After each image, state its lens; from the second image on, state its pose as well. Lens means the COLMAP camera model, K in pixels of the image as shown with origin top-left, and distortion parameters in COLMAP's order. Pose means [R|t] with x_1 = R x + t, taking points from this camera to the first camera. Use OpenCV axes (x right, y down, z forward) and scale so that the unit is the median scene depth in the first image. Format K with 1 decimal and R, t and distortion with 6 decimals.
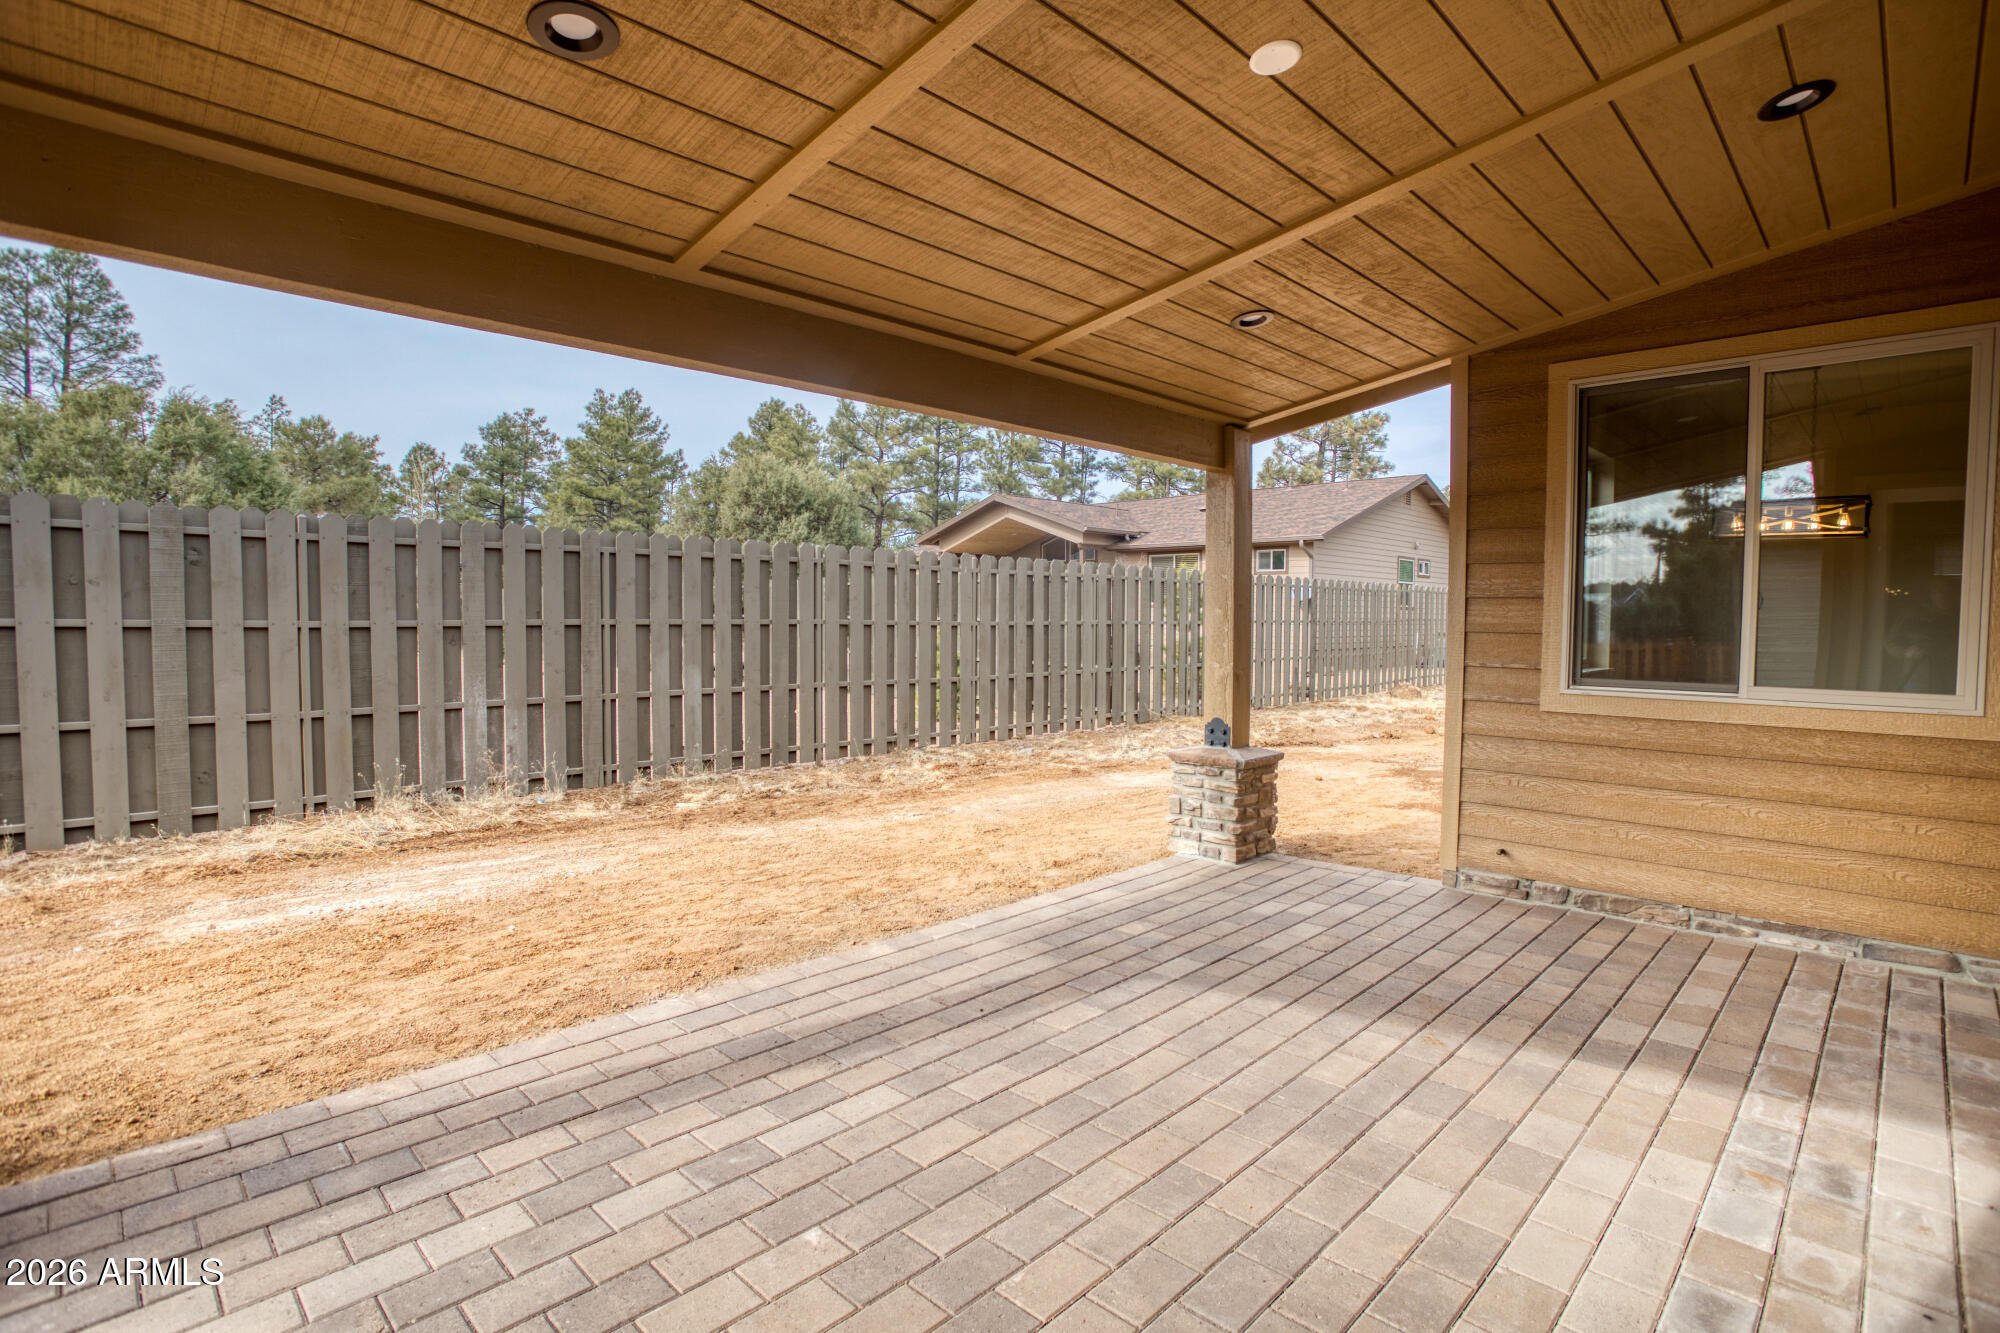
lens RADIAL K [[999.6, 0, 1015.0], [0, 999.6, 662.3], [0, 0, 1]] dist [-0.078092, 0.025666]
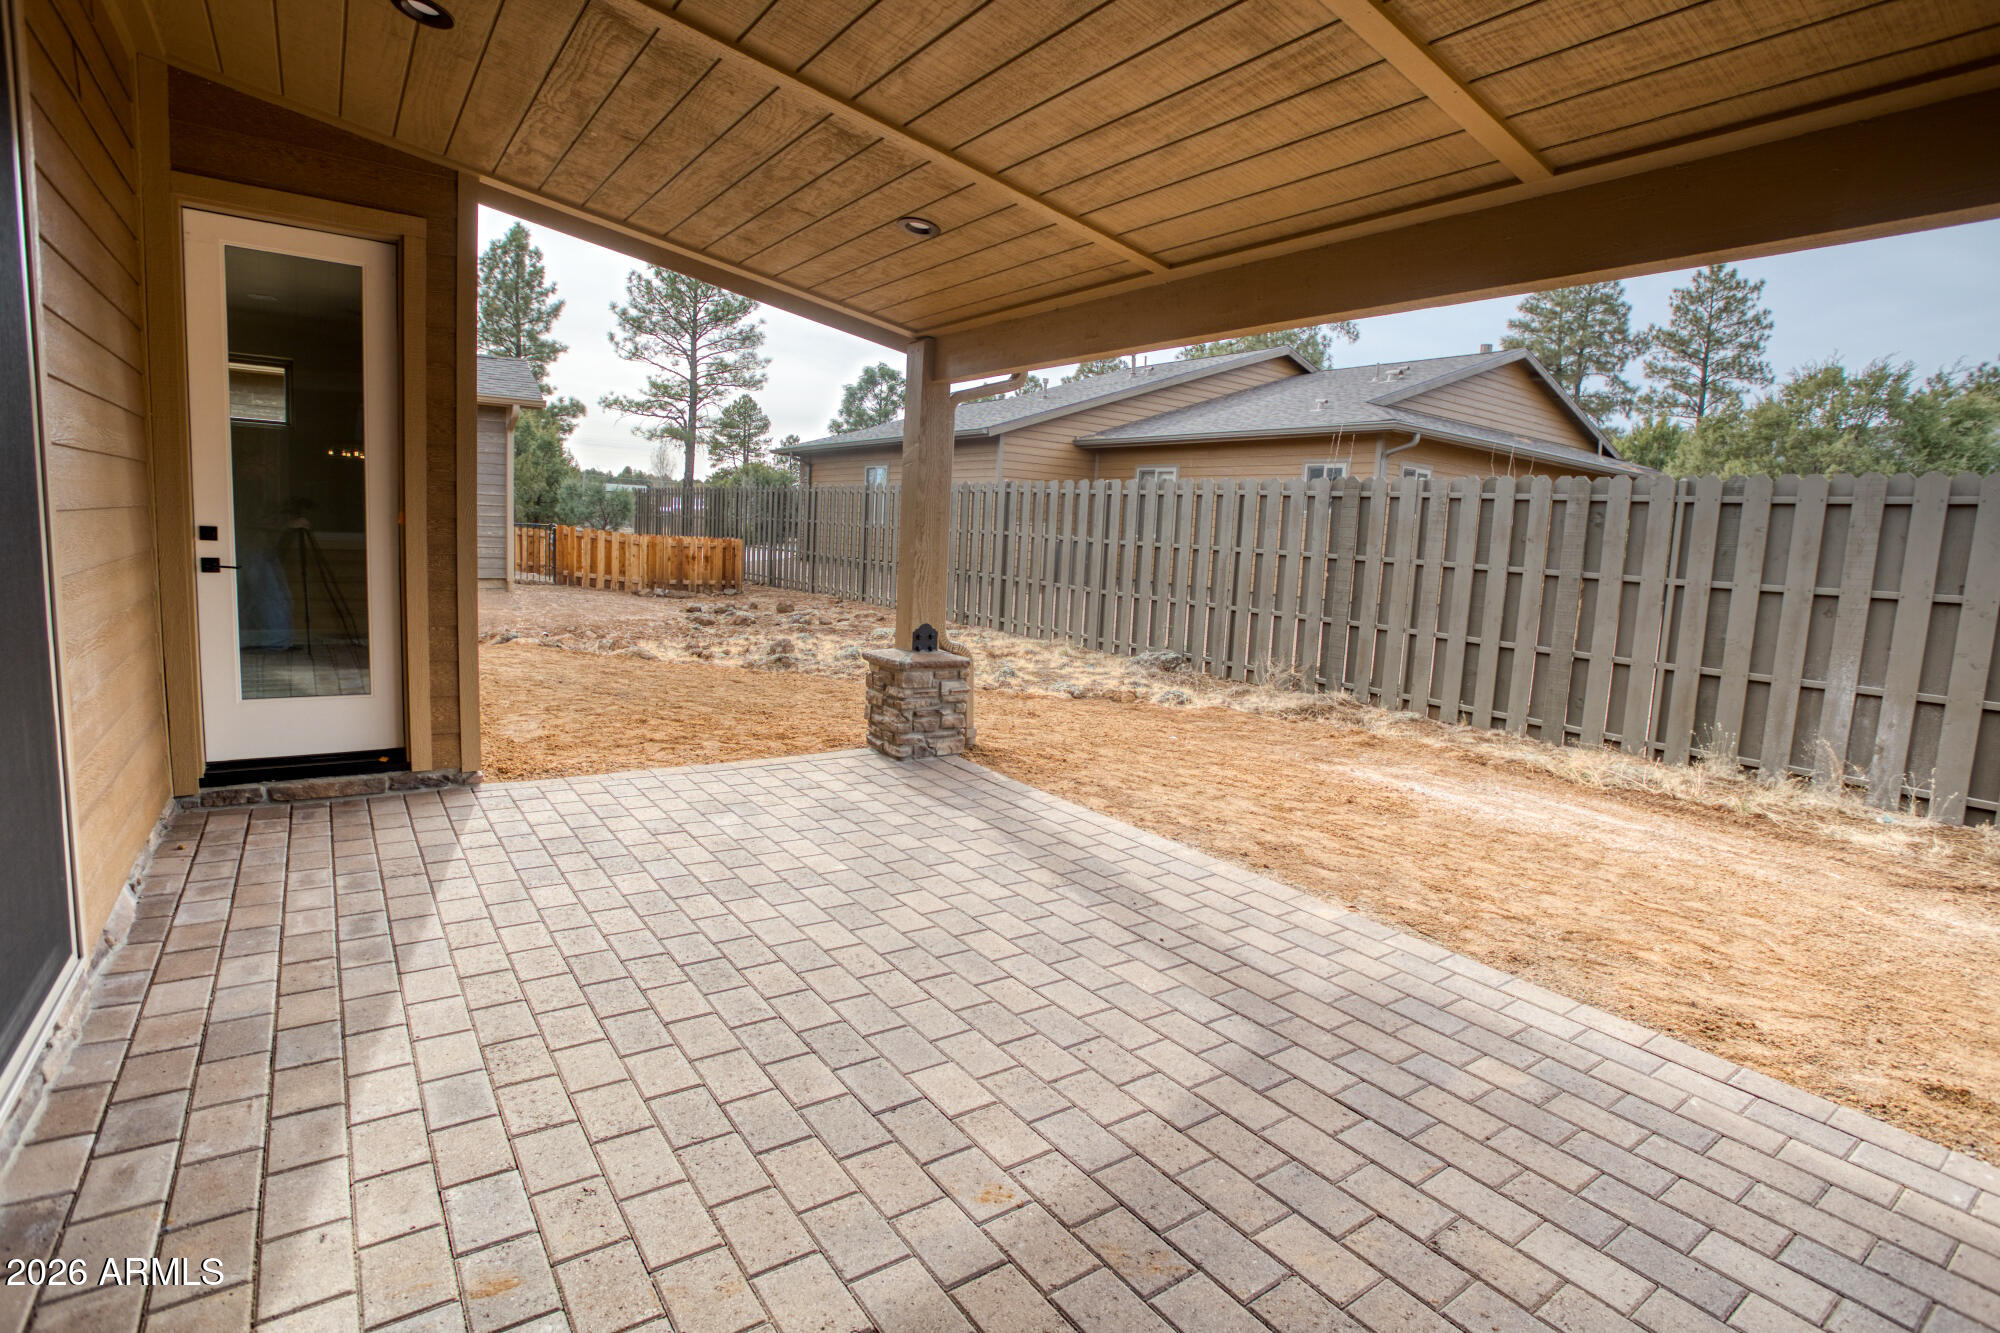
lens RADIAL K [[999.6, 0, 1015.0], [0, 999.6, 662.3], [0, 0, 1]] dist [-0.078092, 0.025666]
pose [[-0.193531, 0.109200, -0.974998, 0.862296], [-0.099294, 0.986504, 0.130197, -0.035514], [0.976057, 0.122009, -0.180076, 0.922965]]
